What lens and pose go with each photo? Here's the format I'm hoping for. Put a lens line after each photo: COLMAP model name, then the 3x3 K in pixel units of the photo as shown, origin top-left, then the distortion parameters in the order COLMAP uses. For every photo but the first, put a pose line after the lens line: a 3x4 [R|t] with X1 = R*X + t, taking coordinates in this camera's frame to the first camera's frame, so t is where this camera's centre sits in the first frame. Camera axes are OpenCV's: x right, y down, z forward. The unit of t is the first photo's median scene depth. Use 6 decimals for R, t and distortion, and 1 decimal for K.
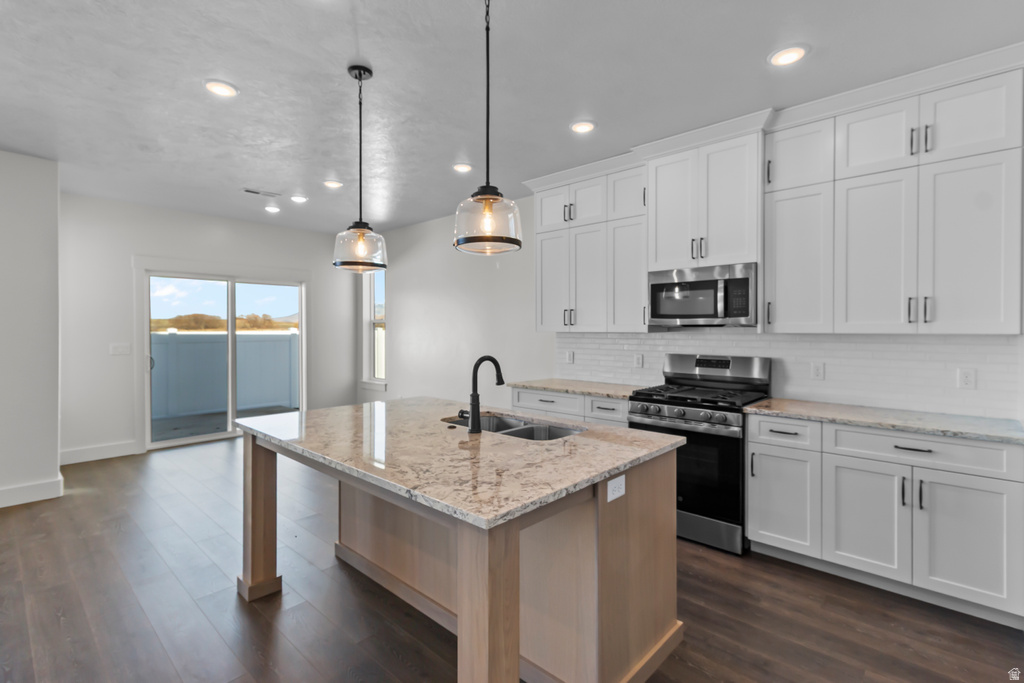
lens RADIAL K [[485.1, 0, 510.5], [0, 485.1, 327.7], [0, 0, 1]] dist [0.009227, -0.000468]
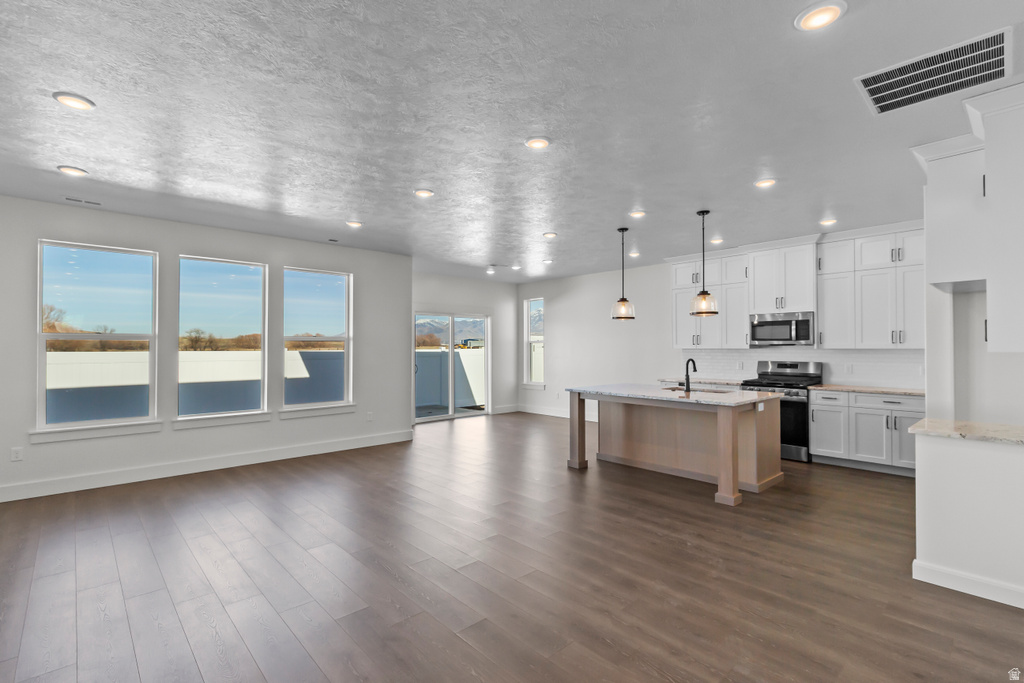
lens RADIAL K [[485.1, 0, 507.4], [0, 485.1, 339.4], [0, 0, 1]] dist [0.009227, -0.000468]
pose [[0.996565, -0.003985, -0.082719, -0.563238], [0.002870, 0.999904, -0.013587, -0.002802], [0.082765, 0.013303, 0.996480, -1.057816]]
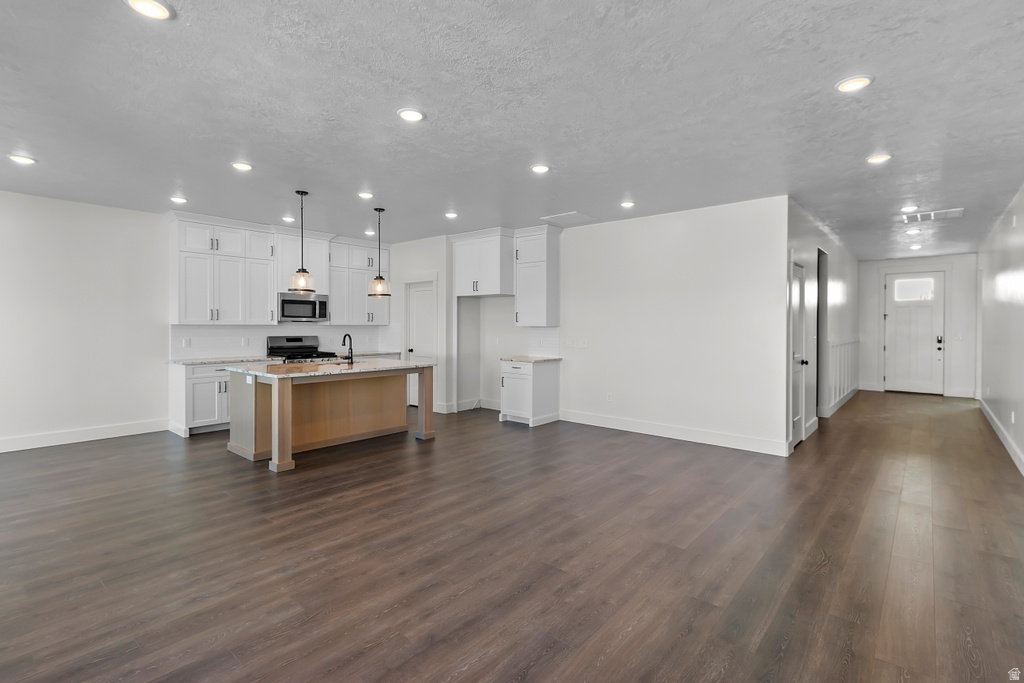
lens RADIAL K [[485.1, 0, 514.6], [0, 485.1, 338.2], [0, 0, 1]] dist [0.009227, -0.000468]
pose [[-0.044733, -0.029322, 0.998569, -2.027008], [-0.007351, 0.999552, 0.029021, 0.001212], [-0.998972, -0.006042, -0.044928, 0.205506]]
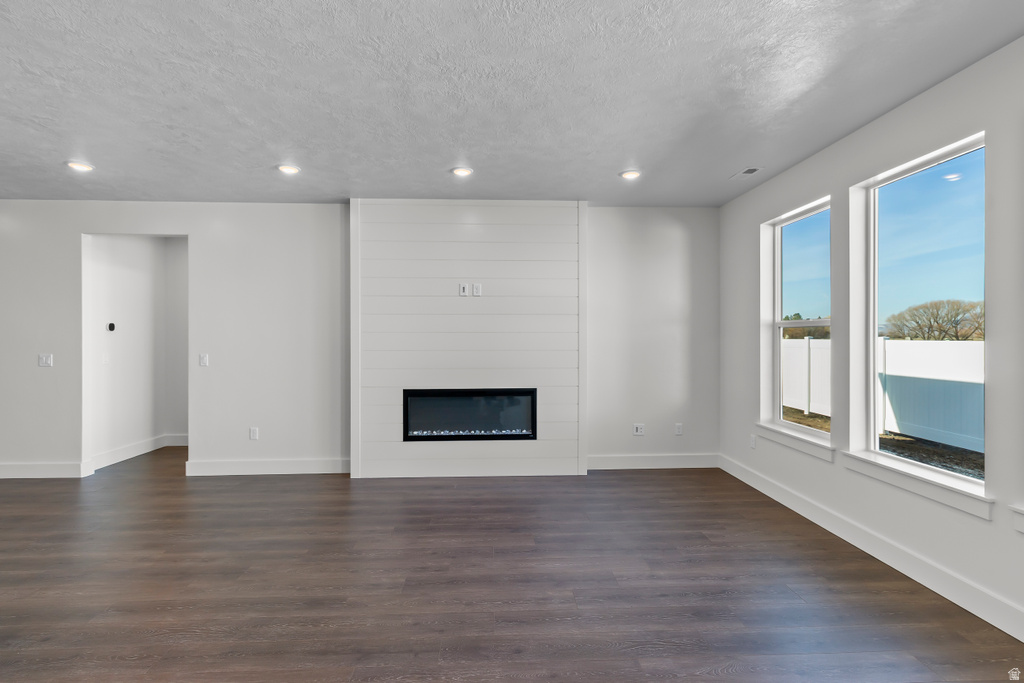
lens RADIAL K [[485.1, 0, 512.4], [0, 485.1, 333.3], [0, 0, 1]] dist [0.009227, -0.000468]
pose [[-0.699646, -0.006246, -0.714463, -0.610568], [0.002040, 0.999940, -0.010739, 0.001462], [0.714487, -0.008971, -0.699591, 0.871491]]
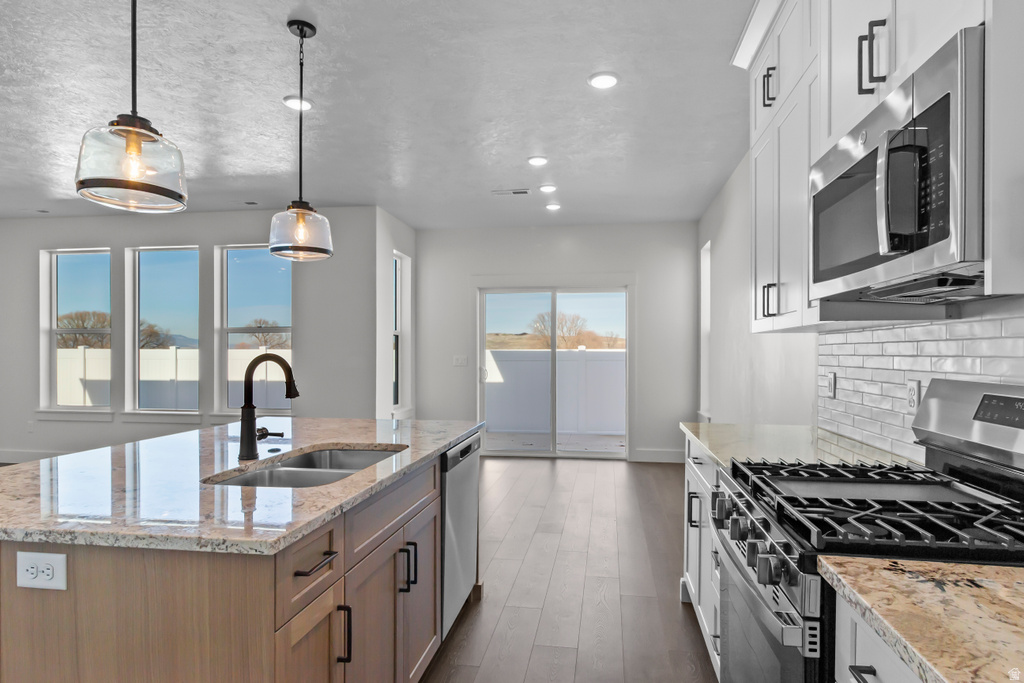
lens RADIAL K [[571.1, 0, 515.5], [0, 571.1, 347.3], [0, 0, 1]] dist [0.002334, -0.002996]
pose [[0.555735, -0.007251, -0.831328, 0.655746], [-0.001006, 0.999955, -0.009394, 0.044616], [0.831359, 0.006056, 0.555703, 0.657249]]
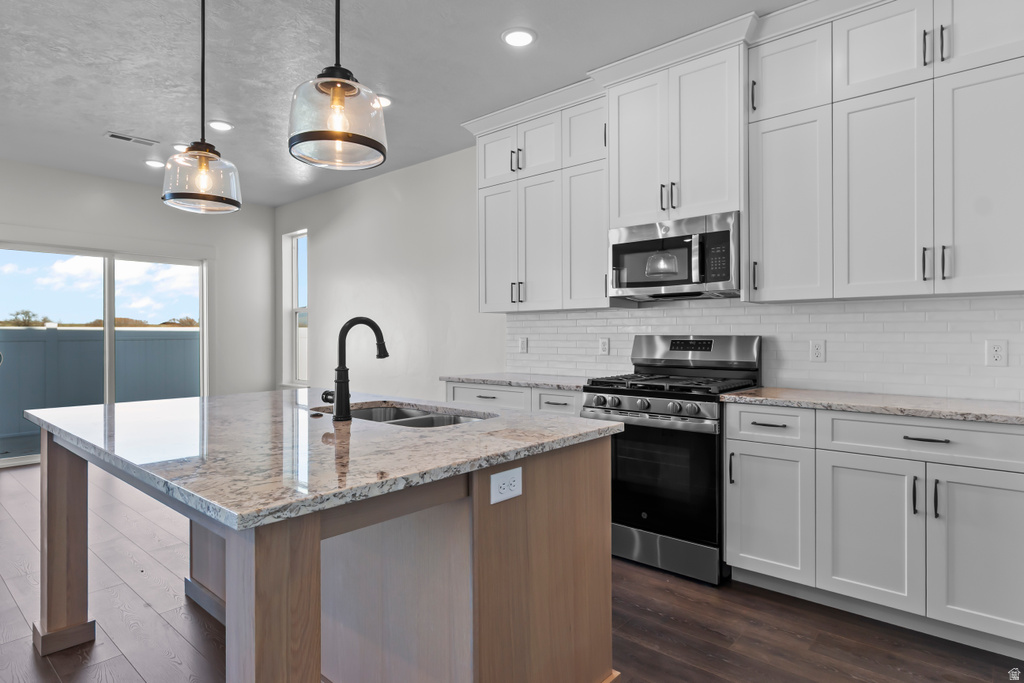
lens RADIAL K [[571.1, 0, 512.3], [0, 571.1, 330.6], [0, 0, 1]] dist [0.002334, -0.002996]
pose [[0.999592, -0.003028, 0.028392, 0.122517], [0.003196, 0.999978, -0.005874, 0.066036], [-0.028373, 0.005963, 0.999580, 0.098955]]
